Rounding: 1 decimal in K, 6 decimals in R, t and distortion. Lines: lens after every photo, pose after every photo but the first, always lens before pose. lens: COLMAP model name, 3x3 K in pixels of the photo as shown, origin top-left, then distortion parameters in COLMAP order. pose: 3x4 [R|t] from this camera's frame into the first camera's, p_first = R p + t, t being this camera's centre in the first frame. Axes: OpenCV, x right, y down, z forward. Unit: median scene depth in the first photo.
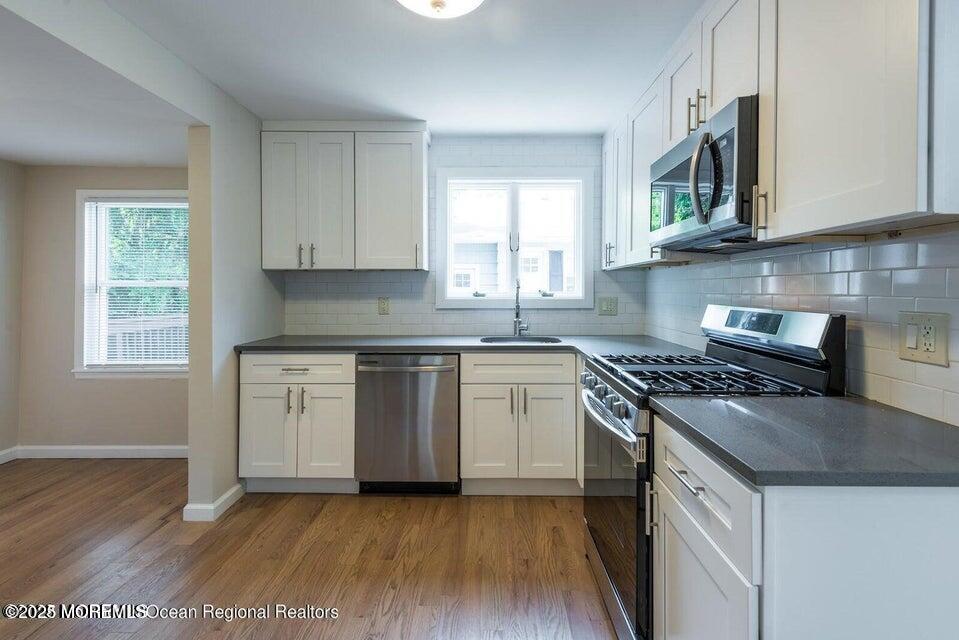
lens RADIAL K [[450.4, 0, 476.5], [0, 450.4, 287.8], [0, 0, 1]] dist [0.000040, 0.000408]
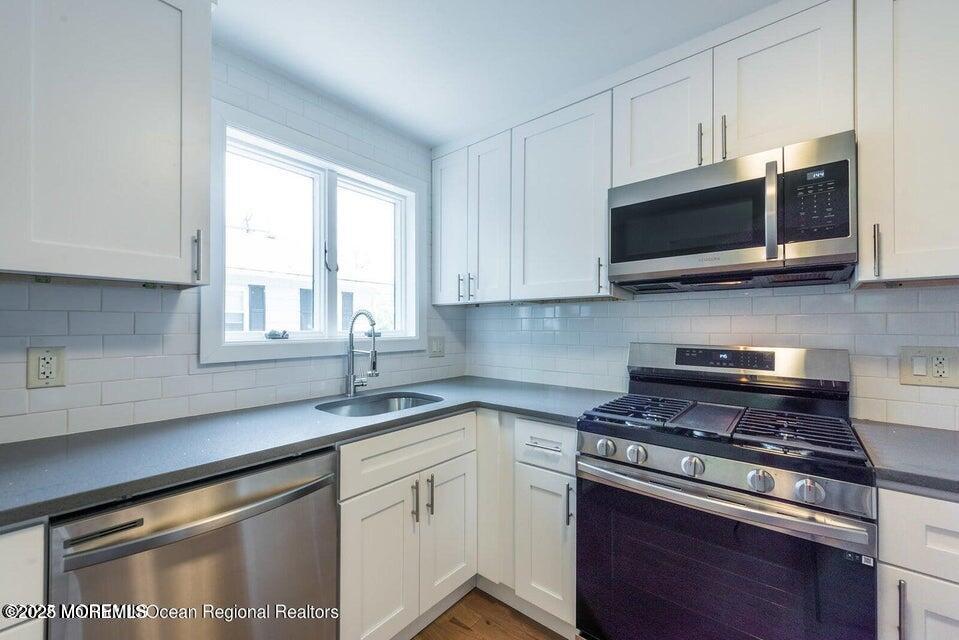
lens RADIAL K [[391.4, 0, 506.5], [0, 391.4, 322.0], [0, 0, 1]] dist [0.008610, -0.000191]
pose [[0.621652, 0.009909, 0.783231, -0.238114], [-0.003072, 0.999943, -0.010213, 0.000629], [-0.783288, 0.003943, 0.621647, 0.461960]]
